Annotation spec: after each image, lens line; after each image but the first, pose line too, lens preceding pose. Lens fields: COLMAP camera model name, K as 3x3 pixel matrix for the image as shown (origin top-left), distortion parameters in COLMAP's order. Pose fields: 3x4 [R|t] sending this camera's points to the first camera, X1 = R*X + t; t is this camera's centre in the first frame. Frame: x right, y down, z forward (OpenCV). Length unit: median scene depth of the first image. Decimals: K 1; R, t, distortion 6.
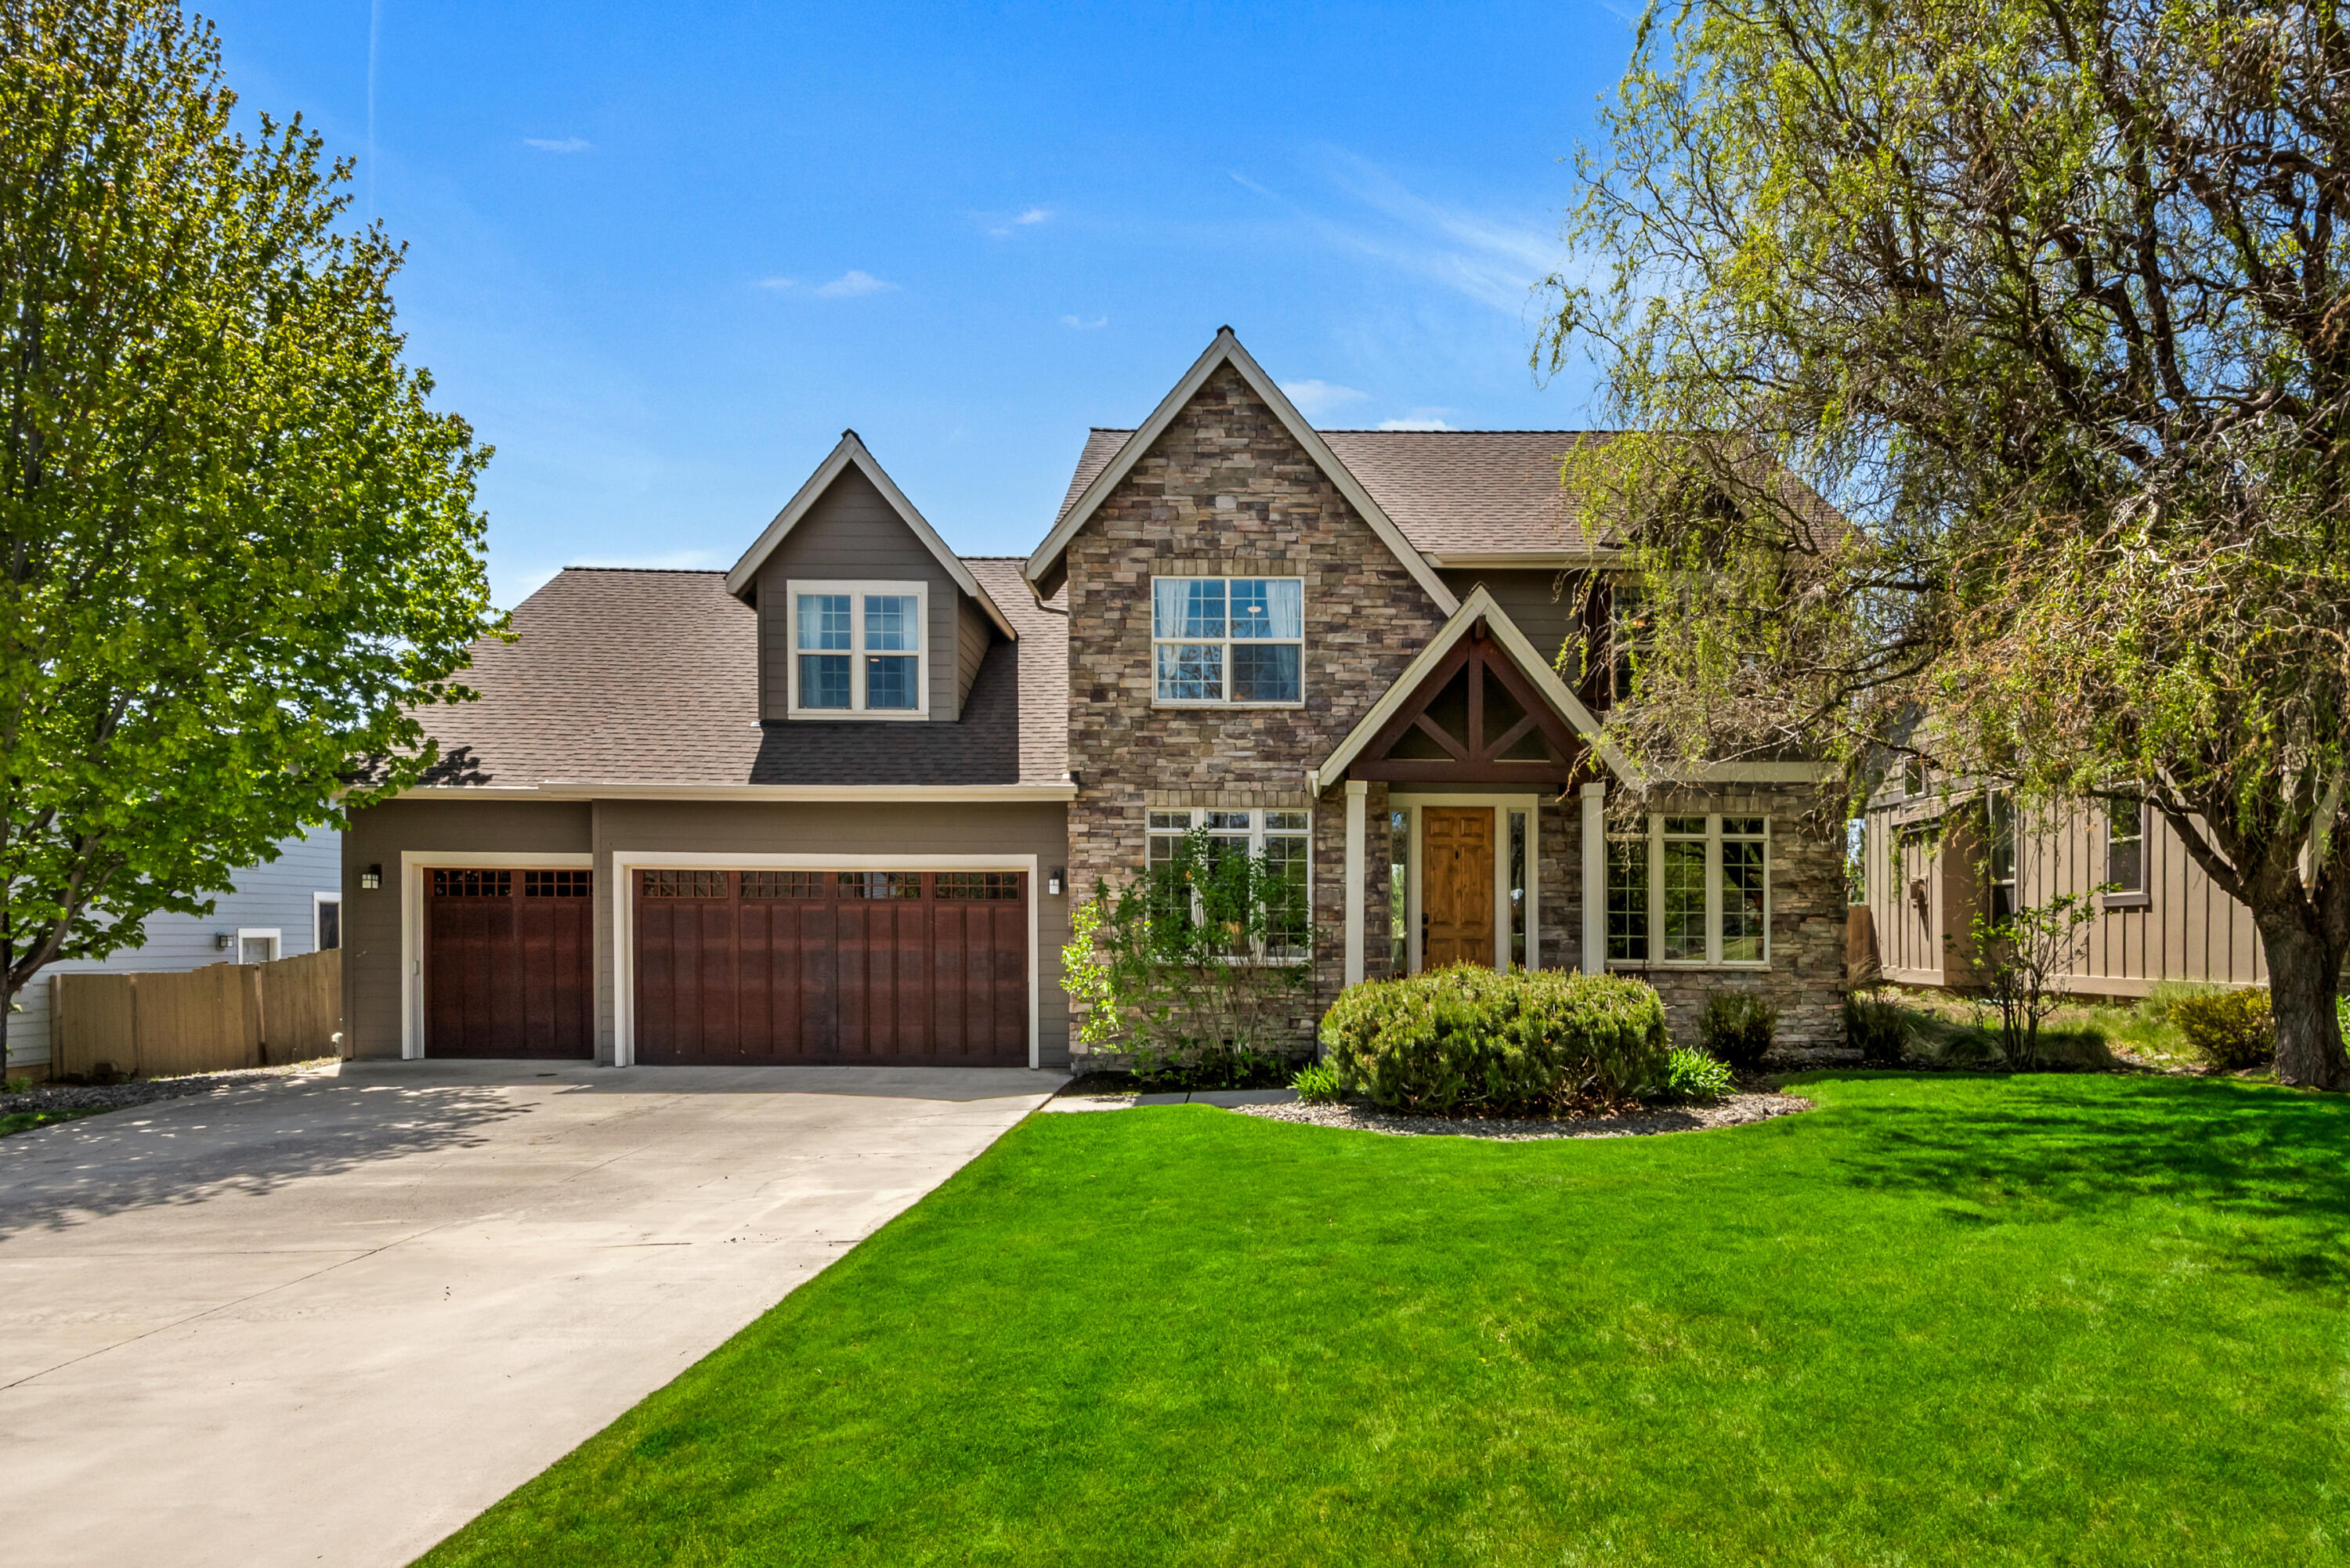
lens RADIAL K [[1344.9, 0, 1175.8], [0, 1344.9, 861.5], [0, 0, 1]] dist [0.018302, -0.000834]
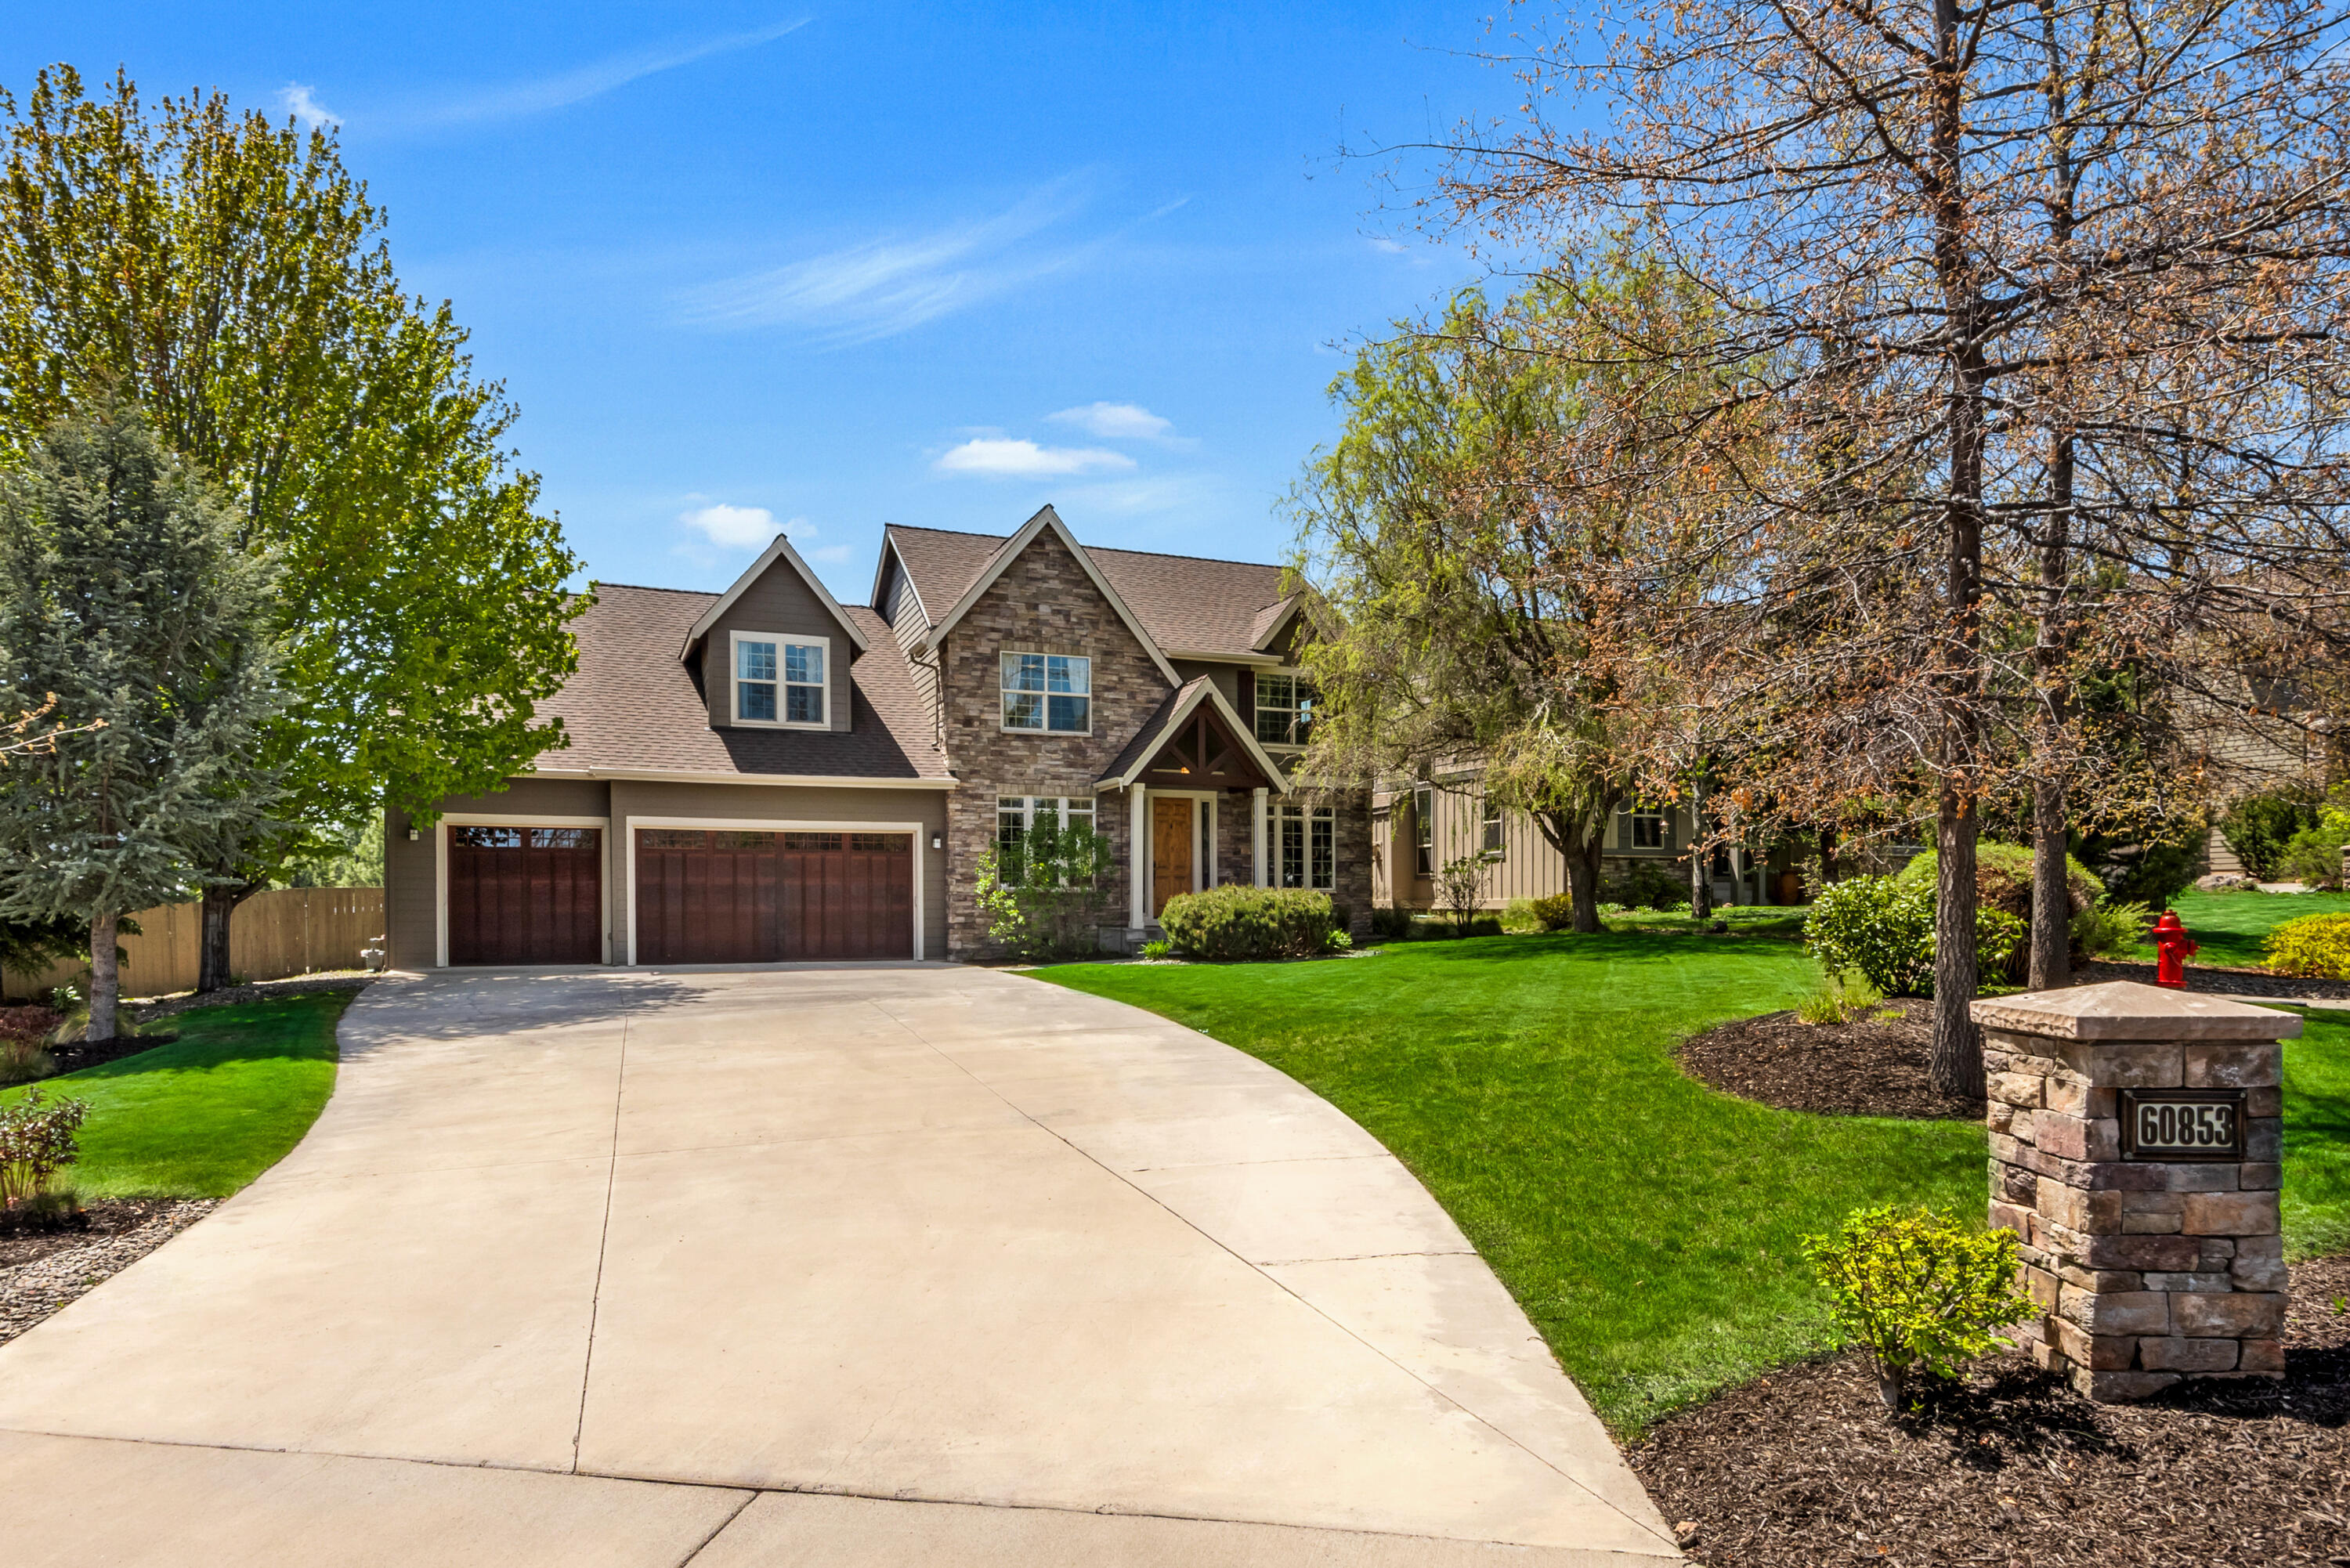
lens RADIAL K [[1080.9, 0, 1179.2], [0, 1080.9, 787.1], [0, 0, 1]] dist [0.000087, -0.000317]
pose [[0.941301, 0.025606, 0.336595, -0.248139], [-0.013430, 0.999170, -0.038453, -0.002065], [-0.337300, 0.031675, 0.940864, -0.284871]]
